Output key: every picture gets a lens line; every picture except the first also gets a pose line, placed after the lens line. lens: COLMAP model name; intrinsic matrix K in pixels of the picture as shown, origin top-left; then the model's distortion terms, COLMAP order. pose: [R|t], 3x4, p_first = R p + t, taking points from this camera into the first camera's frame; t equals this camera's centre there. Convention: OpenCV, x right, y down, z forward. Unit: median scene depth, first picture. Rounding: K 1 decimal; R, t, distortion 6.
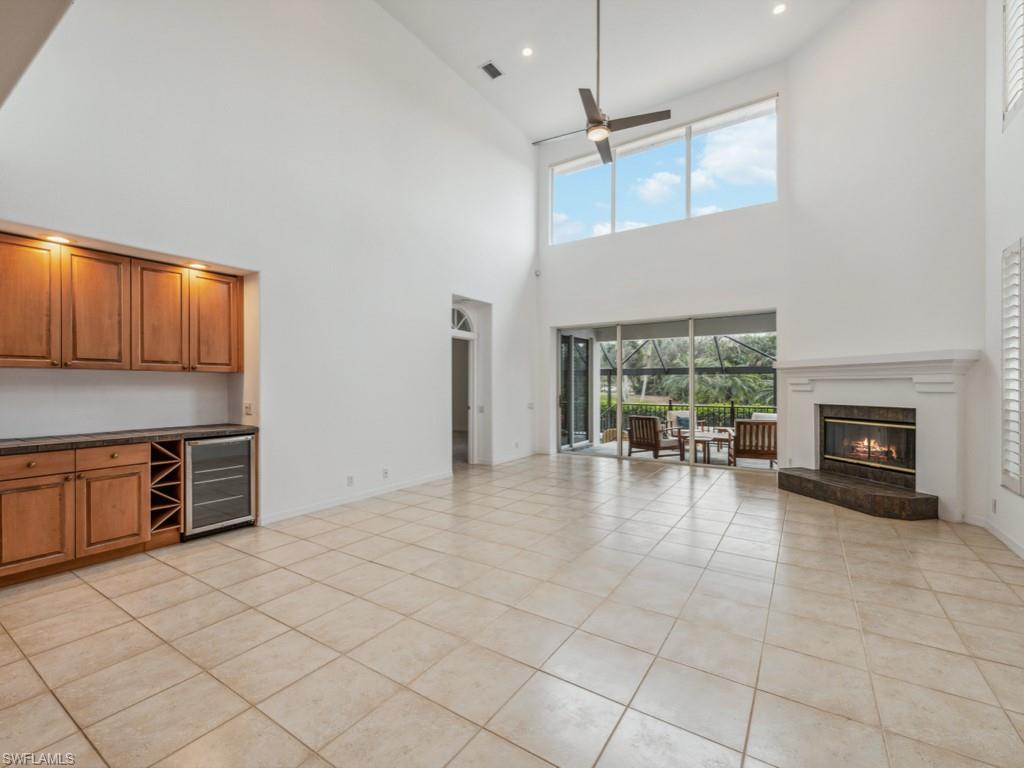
lens RADIAL K [[449.7, 0, 504.0], [0, 449.7, 384.2], [0, 0, 1]] dist [0.009212, -0.002988]
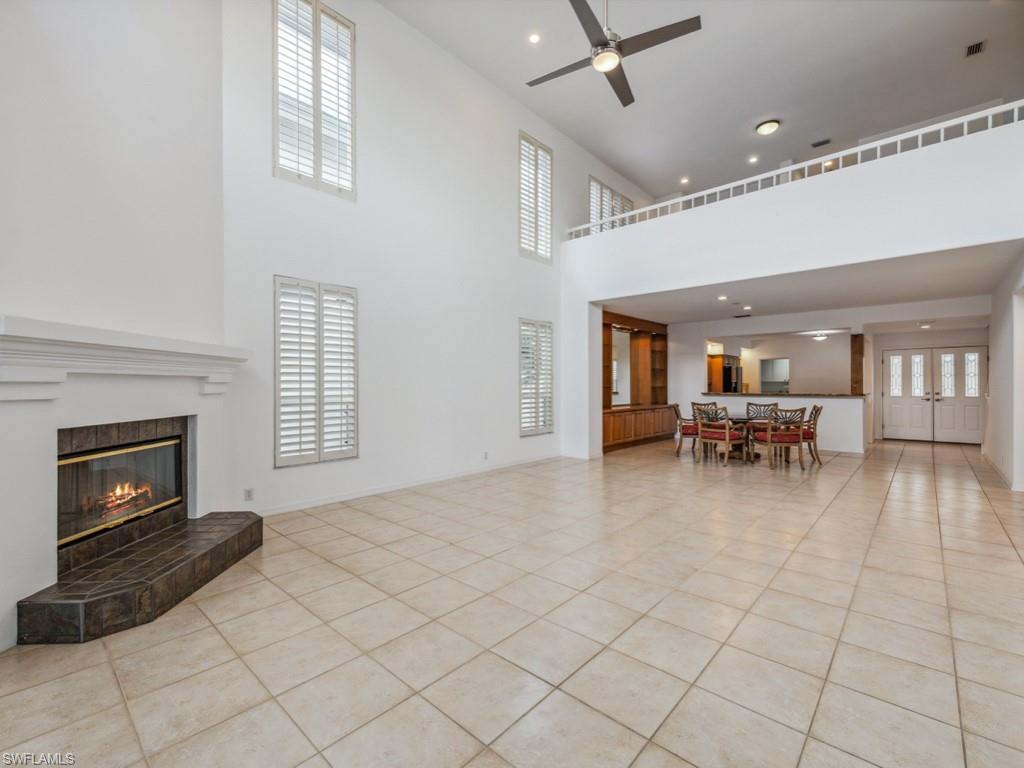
lens RADIAL K [[449.7, 0, 513.1], [0, 449.7, 389.6], [0, 0, 1]] dist [0.009212, -0.002988]
pose [[-0.988883, 0.003519, 0.148652, 0.191162], [0.005087, 0.999935, 0.010169, 0.003315], [-0.148606, 0.010813, -0.988837, 1.379157]]
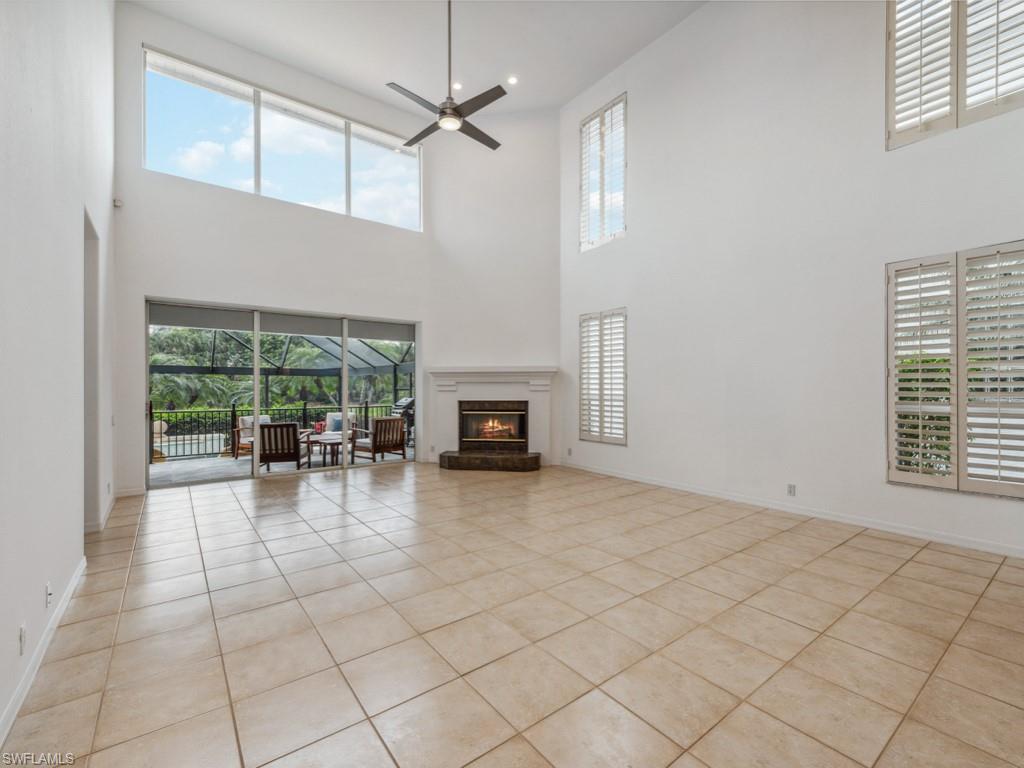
lens RADIAL K [[449.7, 0, 510.3], [0, 449.7, 384.1], [0, 0, 1]] dist [0.009212, -0.002988]
pose [[0.327854, 0.004861, 0.944716, -0.499687], [-0.000484, 0.999987, -0.004977, 0.002252], [-0.944728, 0.001174, 0.327852, 0.433473]]
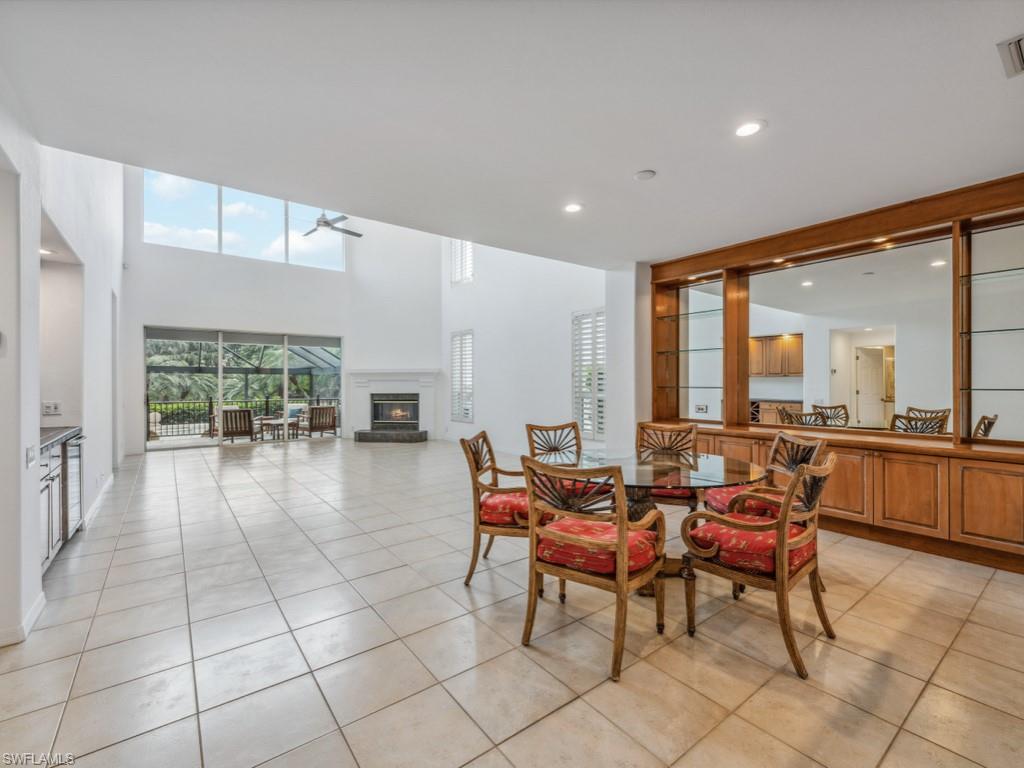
lens RADIAL K [[449.7, 0, 510.3], [0, 449.7, 381.1], [0, 0, 1]] dist [0.009212, -0.002988]
pose [[0.324252, 0.003820, 0.945963, -0.851362], [0.002036, 0.999987, -0.004736, 0.003815], [-0.945968, 0.003462, 0.324240, -0.124159]]
